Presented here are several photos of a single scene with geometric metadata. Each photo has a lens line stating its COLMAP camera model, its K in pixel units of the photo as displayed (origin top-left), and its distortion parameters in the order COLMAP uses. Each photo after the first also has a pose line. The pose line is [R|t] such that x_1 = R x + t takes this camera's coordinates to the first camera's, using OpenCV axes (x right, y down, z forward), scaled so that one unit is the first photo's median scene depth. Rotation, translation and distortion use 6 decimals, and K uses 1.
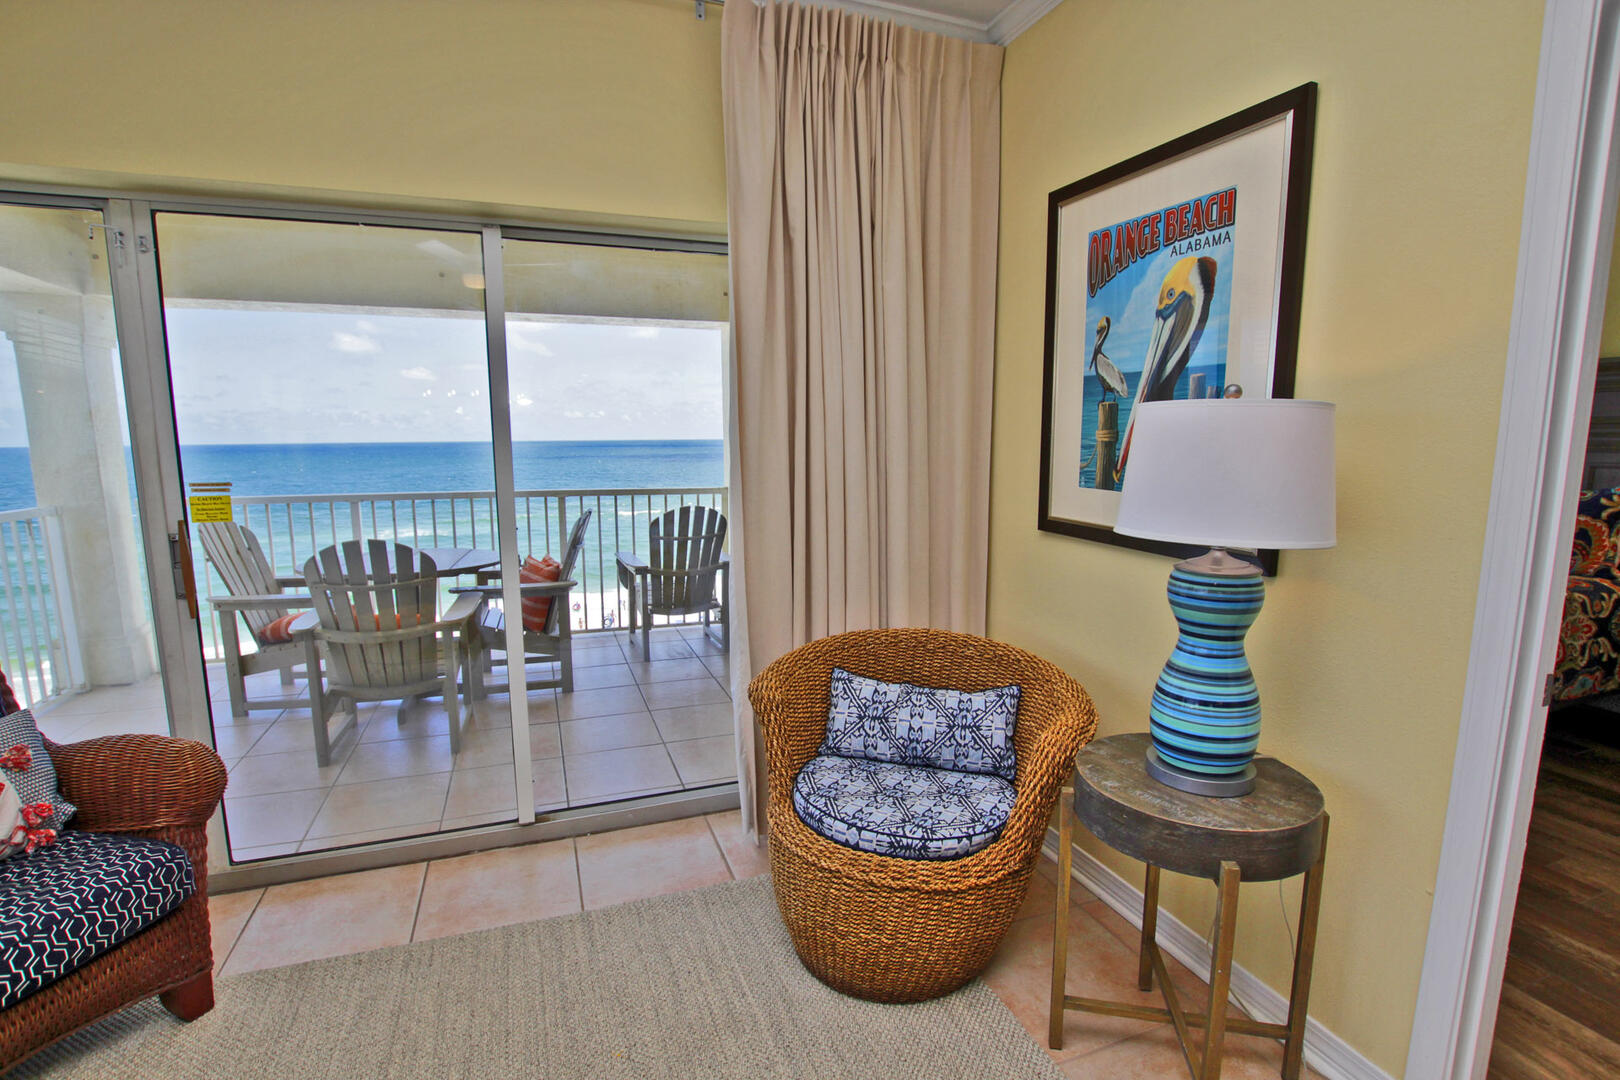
lens RADIAL K [[750.9, 0, 803.0], [0, 750.9, 549.3], [0, 0, 1]] dist [-0.036019, 0.006522]
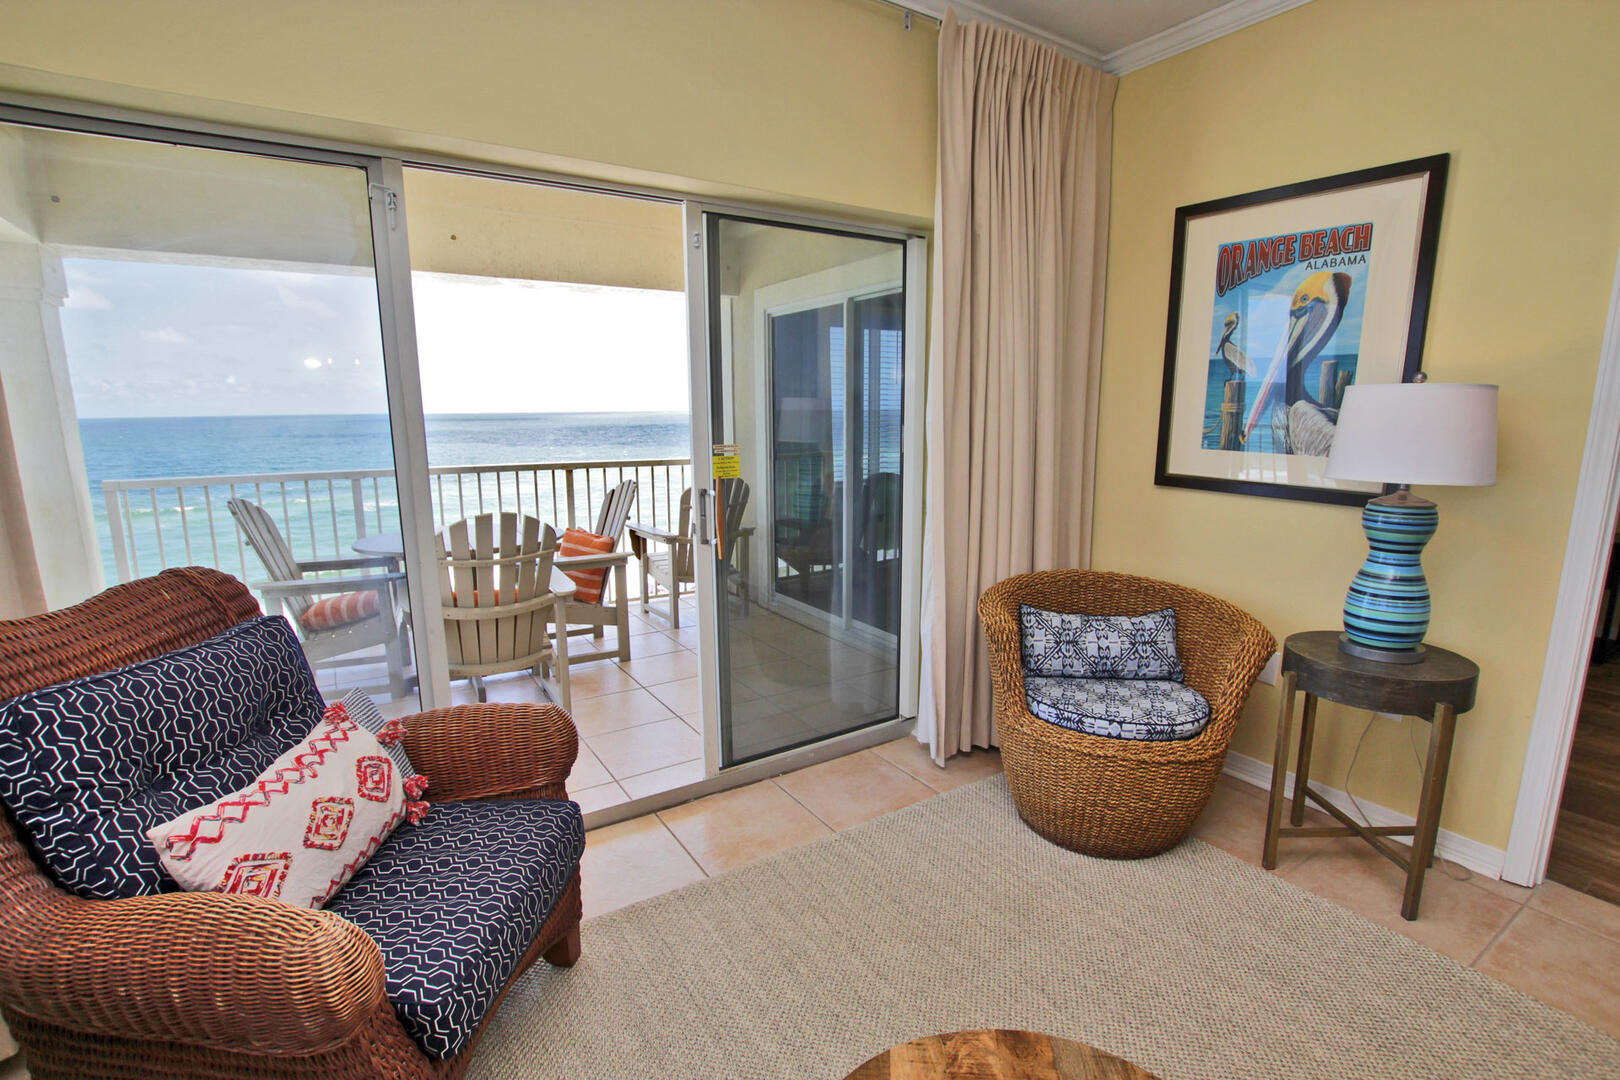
lens RADIAL K [[750.9, 0, 805.8], [0, 750.9, 549.2], [0, 0, 1]] dist [-0.036019, 0.006522]
pose [[0.975718, -0.041491, 0.215064, -0.558863], [0.033347, 0.998588, 0.041363, 0.011156], [-0.216476, -0.033187, 0.975724, -0.076494]]
